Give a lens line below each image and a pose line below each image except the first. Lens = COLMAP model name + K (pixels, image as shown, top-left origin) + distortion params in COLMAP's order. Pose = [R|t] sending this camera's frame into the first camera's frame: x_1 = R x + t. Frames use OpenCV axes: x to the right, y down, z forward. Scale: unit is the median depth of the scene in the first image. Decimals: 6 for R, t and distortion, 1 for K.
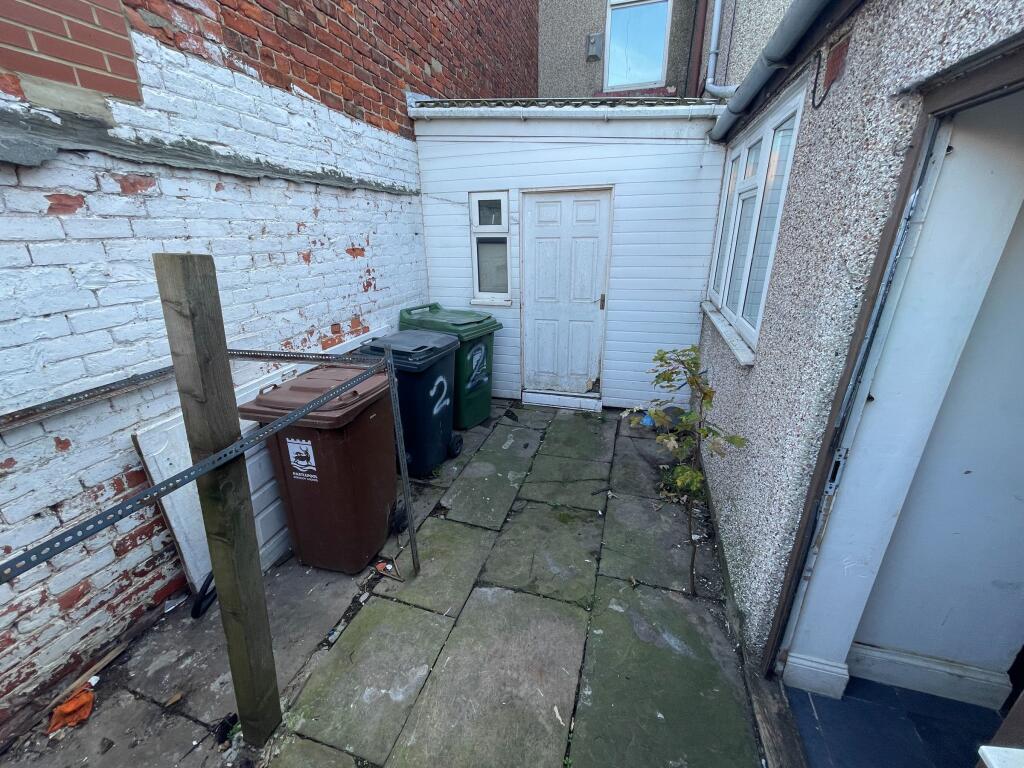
lens RADIAL K [[412.1, 0, 512.5], [0, 412.1, 378.2], [0, 0, 1]] dist [-0.001887, -0.000515]
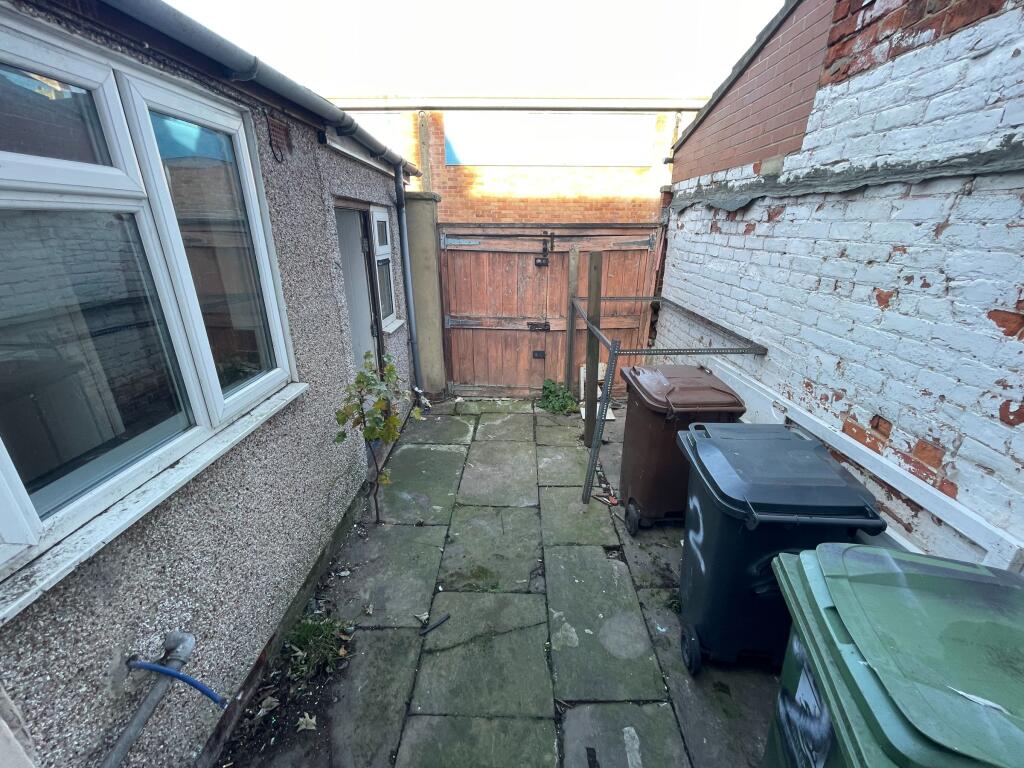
lens RADIAL K [[412.1, 0, 510.5], [0, 412.1, 387.6], [0, 0, 1]] dist [-0.001887, -0.000515]
pose [[-0.962479, 0.104147, -0.250574, 0.283033], [-0.088142, 0.753354, 0.651681, -0.633274], [0.256642, 0.649316, -0.715908, 1.591153]]
